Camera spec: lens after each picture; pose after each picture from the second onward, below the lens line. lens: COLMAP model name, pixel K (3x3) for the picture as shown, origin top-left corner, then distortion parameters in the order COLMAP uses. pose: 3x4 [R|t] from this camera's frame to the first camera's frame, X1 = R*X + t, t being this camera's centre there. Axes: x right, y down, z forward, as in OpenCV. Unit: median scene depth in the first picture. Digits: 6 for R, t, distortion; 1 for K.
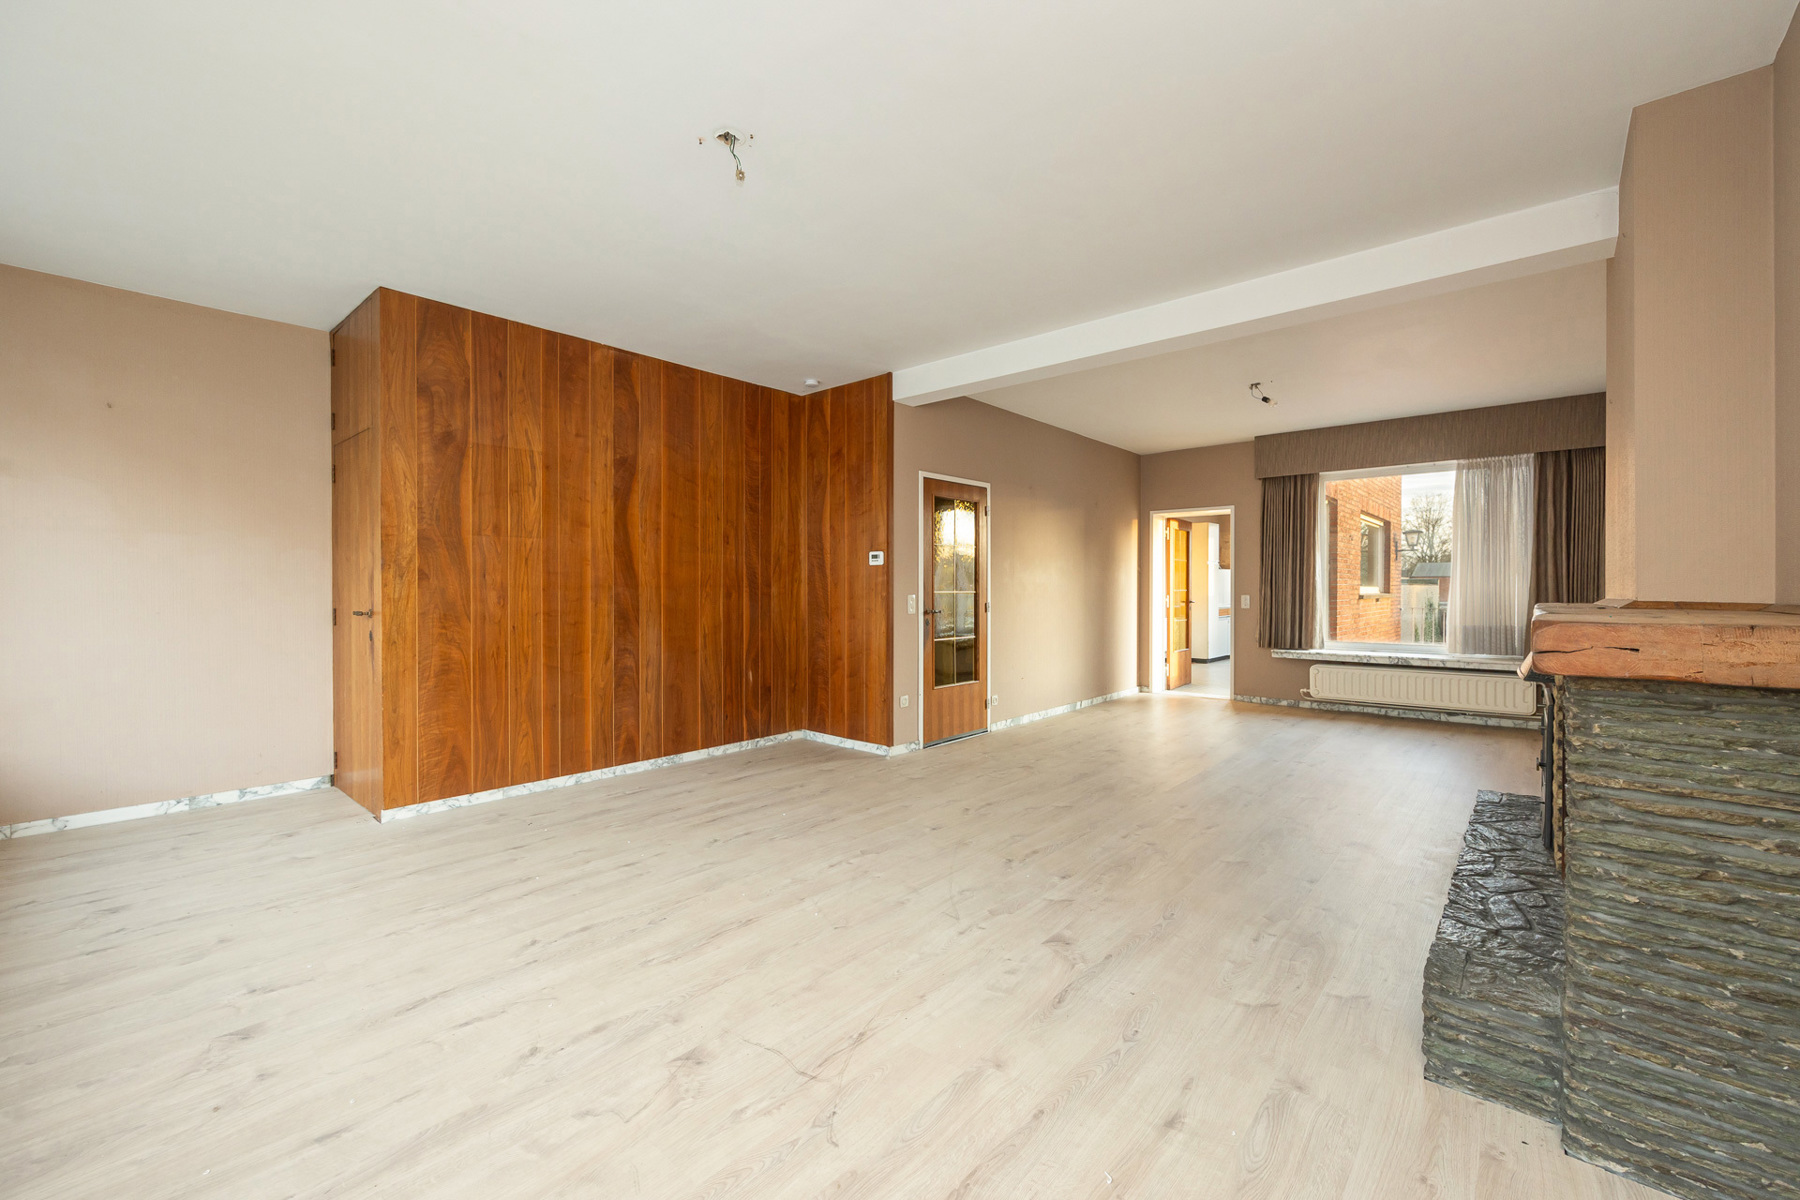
lens RADIAL K [[730.0, 0, 899.8], [0, 730.0, 595.9], [0, 0, 1]] dist [-0.000095, -0.000001]
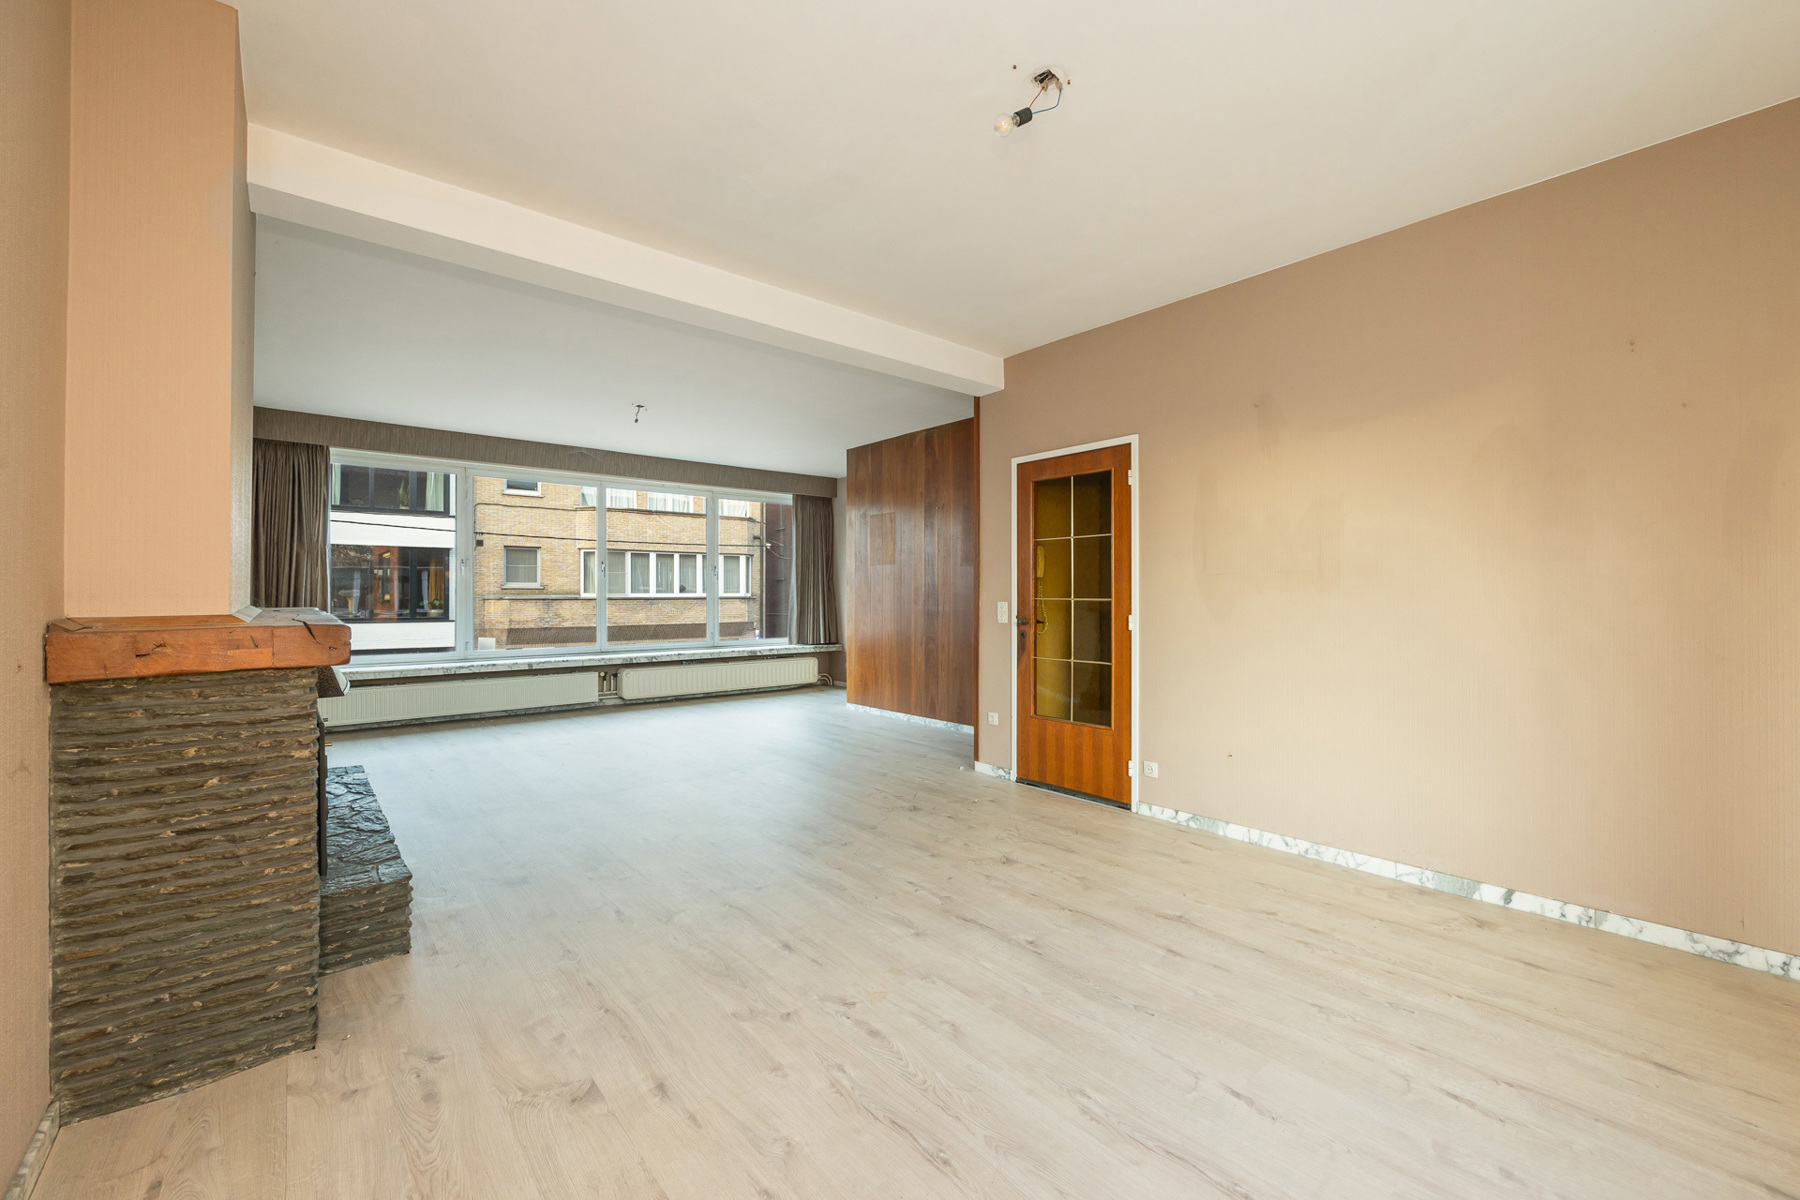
lens RADIAL K [[730.0, 0, 899.2], [0, 730.0, 595.9], [0, 0, 1]] dist [-0.000095, -0.000001]
pose [[-0.147217, 0.001662, -0.989103, 0.890116], [-0.006530, 0.999975, 0.002652, -0.010031], [0.989083, 0.006849, -0.147202, 0.982110]]
